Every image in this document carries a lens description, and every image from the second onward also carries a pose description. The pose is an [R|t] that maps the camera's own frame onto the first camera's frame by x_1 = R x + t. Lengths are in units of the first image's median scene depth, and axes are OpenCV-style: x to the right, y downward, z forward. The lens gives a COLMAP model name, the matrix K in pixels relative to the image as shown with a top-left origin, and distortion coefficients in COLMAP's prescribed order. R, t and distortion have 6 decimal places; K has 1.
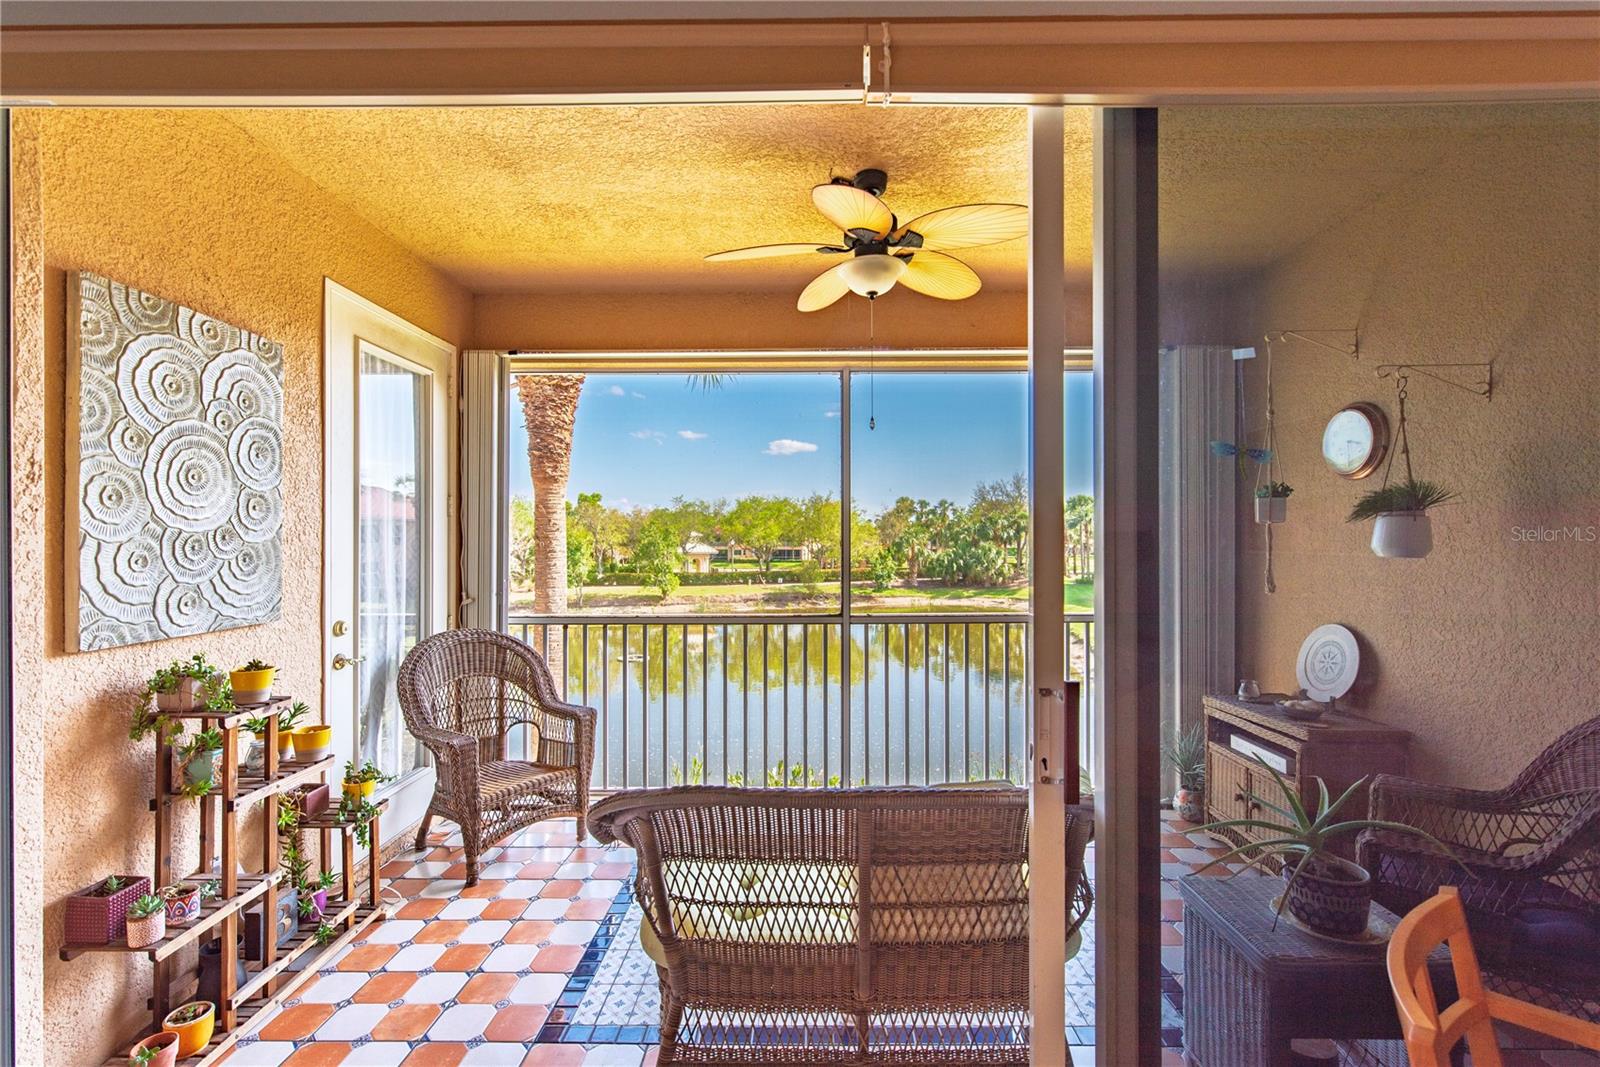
lens RADIAL K [[687.7, 0, 799.4], [0, 687.7, 530.5], [0, 0, 1]] dist [0.001968, 0.000806]
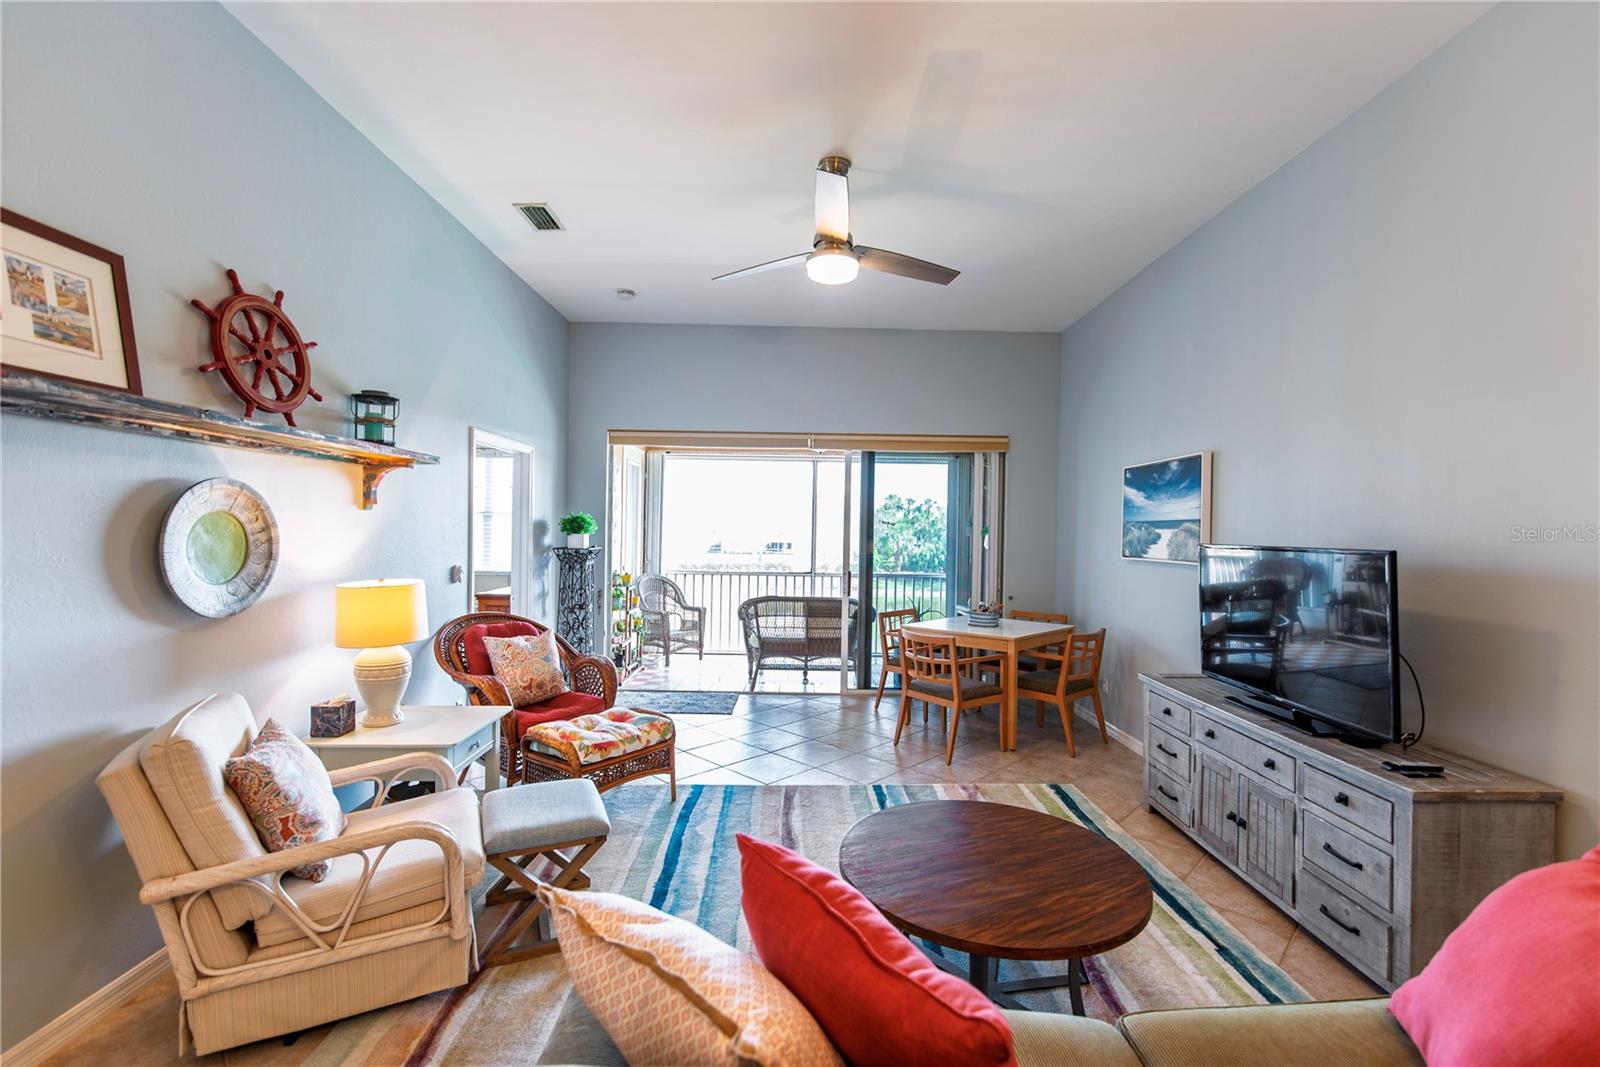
lens RADIAL K [[687.7, 0, 801.5], [0, 687.7, 532.3], [0, 0, 1]] dist [0.001968, 0.000806]
pose [[0.999728, 0.018937, 0.013610, -0.002340], [-0.019110, 0.999737, 0.012702, -0.032218], [-0.013366, -0.012958, 0.999827, -1.182387]]
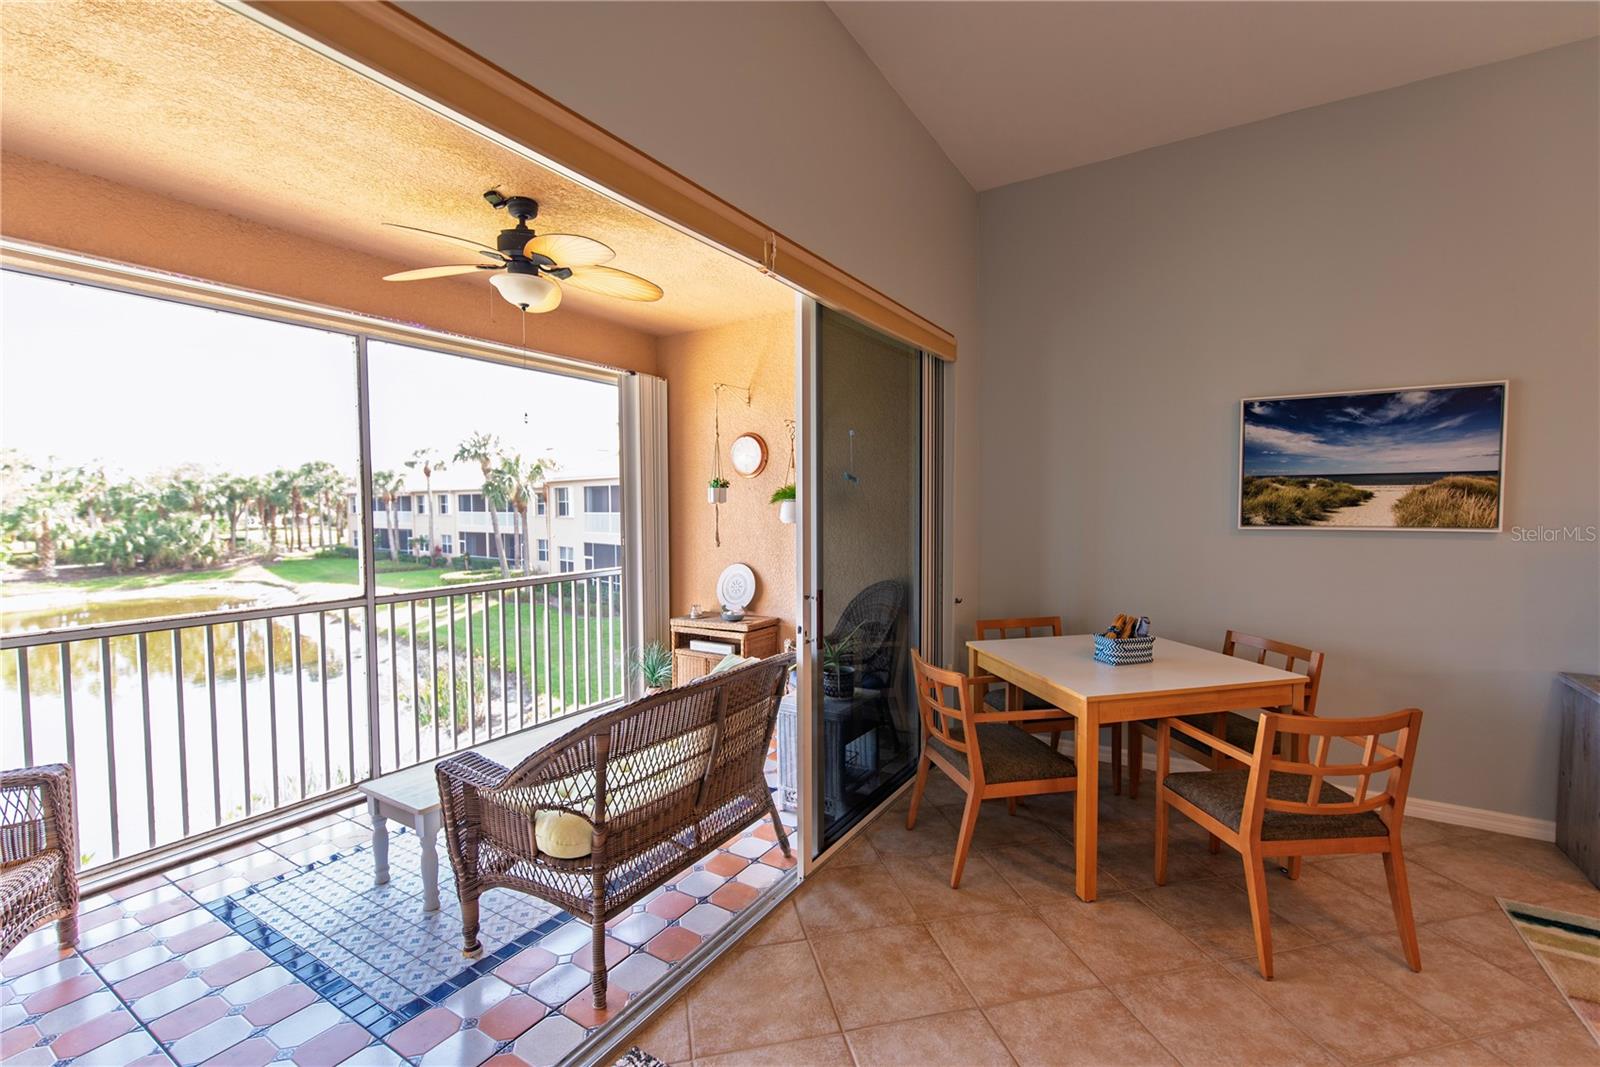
lens RADIAL K [[687.7, 0, 791.8], [0, 687.7, 537.3], [0, 0, 1]] dist [0.001968, 0.000806]
pose [[0.529155, -0.040451, 0.847560, -0.426790], [-0.006877, 0.998626, 0.051955, -0.012275], [-0.848497, -0.033321, 0.528150, 0.002415]]
